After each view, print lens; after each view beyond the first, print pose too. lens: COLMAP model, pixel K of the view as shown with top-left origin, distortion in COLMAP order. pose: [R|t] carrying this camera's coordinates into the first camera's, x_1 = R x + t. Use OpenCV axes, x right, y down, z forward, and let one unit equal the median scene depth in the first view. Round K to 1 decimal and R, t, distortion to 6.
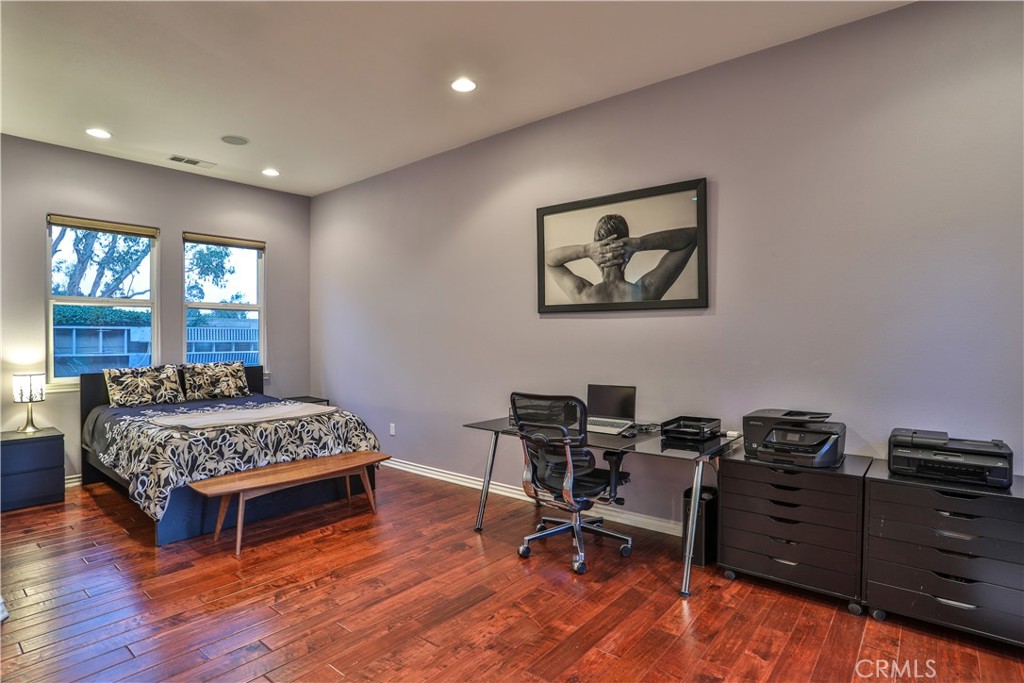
lens RADIAL K [[522.6, 0, 513.0], [0, 522.6, 341.6], [0, 0, 1]] dist [-0.053243, 0.018796]
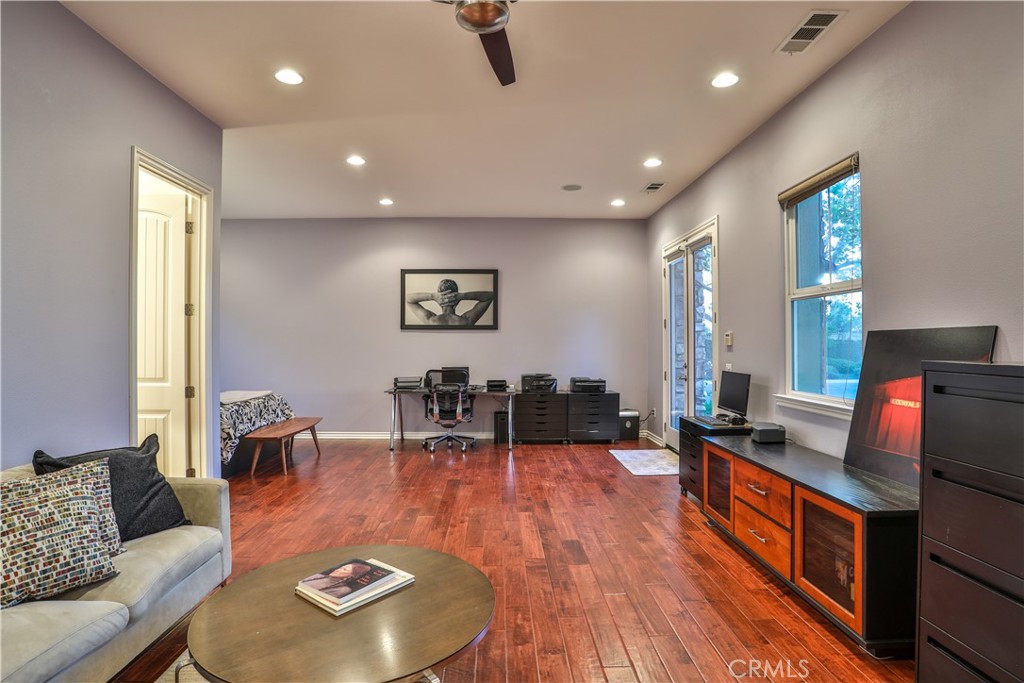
lens RADIAL K [[522.6, 0, 510.4], [0, 522.6, 343.6], [0, 0, 1]] dist [-0.053243, 0.018796]
pose [[0.756200, 0.005636, 0.654317, -0.858319], [0.004764, 0.999889, -0.014117, 0.020936], [-0.654323, 0.013792, 0.756089, -0.578331]]
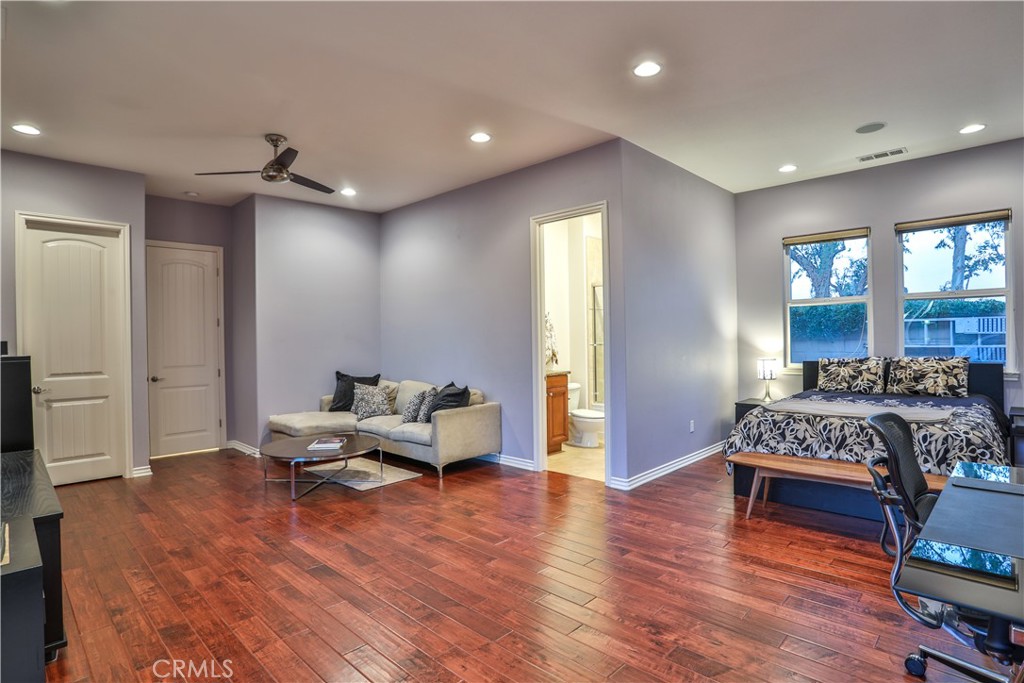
lens RADIAL K [[522.6, 0, 511.8], [0, 522.6, 340.1], [0, 0, 1]] dist [-0.053243, 0.018796]
pose [[-0.064736, 0.007755, -0.997872, 0.541213], [0.010703, 0.999918, 0.007077, -0.005559], [0.997845, -0.010222, -0.064814, 0.438180]]
